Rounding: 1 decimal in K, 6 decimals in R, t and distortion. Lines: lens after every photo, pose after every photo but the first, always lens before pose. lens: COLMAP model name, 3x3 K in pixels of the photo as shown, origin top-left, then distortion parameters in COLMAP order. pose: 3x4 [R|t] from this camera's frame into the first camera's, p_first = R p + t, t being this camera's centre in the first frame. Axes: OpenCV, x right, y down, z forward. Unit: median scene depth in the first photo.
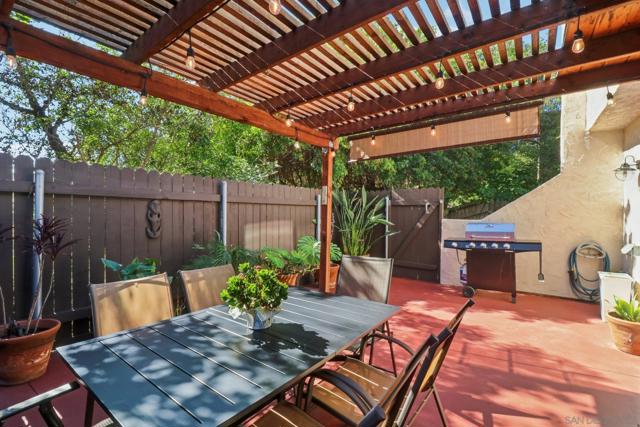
lens RADIAL K [[296.3, 0, 318.8], [0, 296.3, 214.3], [0, 0, 1]] dist [-0.009971, -0.006641]
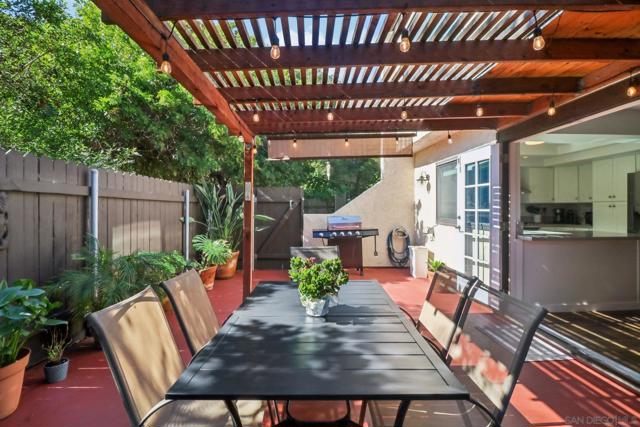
lens RADIAL K [[296.3, 0, 316.9], [0, 296.3, 201.5], [0, 0, 1]] dist [-0.009971, -0.006641]
pose [[0.794317, 0.004923, 0.607483, -0.309111], [0.014832, 0.999512, -0.027493, 0.000079], [-0.607322, 0.030848, 0.793857, 0.055378]]
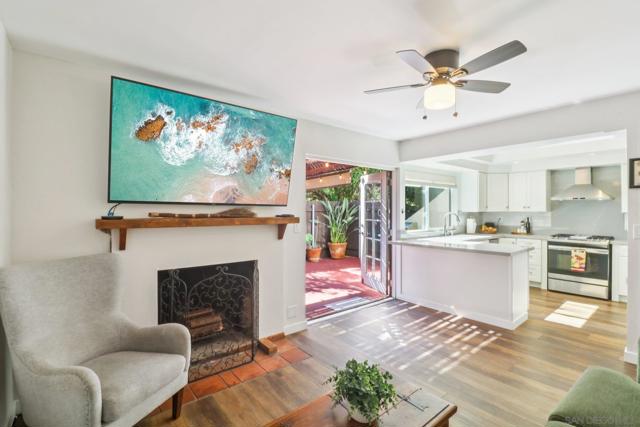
lens RADIAL K [[296.3, 0, 314.4], [0, 296.3, 209.8], [0, 0, 1]] dist [-0.009971, -0.006641]
pose [[0.963012, -0.005700, -0.269399, 0.578821], [-0.001308, 0.999666, -0.025826, 0.003350], [0.269456, 0.025223, 0.962682, -0.709250]]
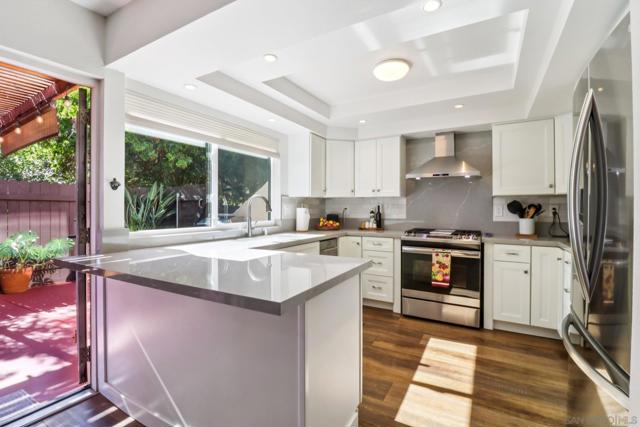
lens RADIAL K [[296.3, 0, 316.5], [0, 296.3, 207.8], [0, 0, 1]] dist [-0.009971, -0.006641]
pose [[0.993840, -0.005193, 0.110701, 0.838975], [0.007687, 0.999726, -0.022110, 0.026763], [-0.110556, 0.022824, 0.993608, -0.105522]]
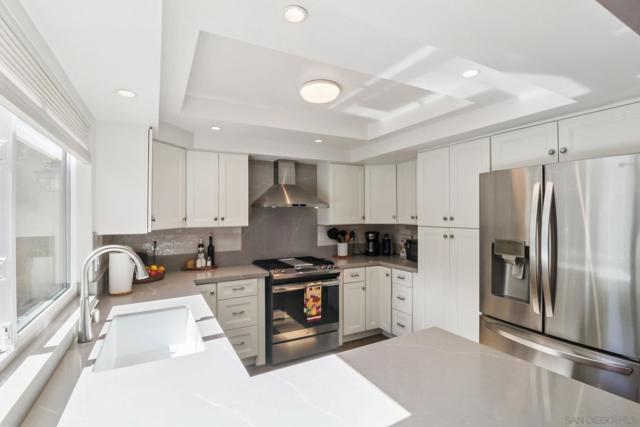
lens RADIAL K [[296.3, 0, 317.7], [0, 296.3, 211.2], [0, 0, 1]] dist [-0.009971, -0.006641]
pose [[0.427540, -0.000604, 0.903996, 0.598433], [0.025936, 0.999596, -0.011598, -0.043698], [-0.903624, 0.028404, 0.427383, 0.234394]]
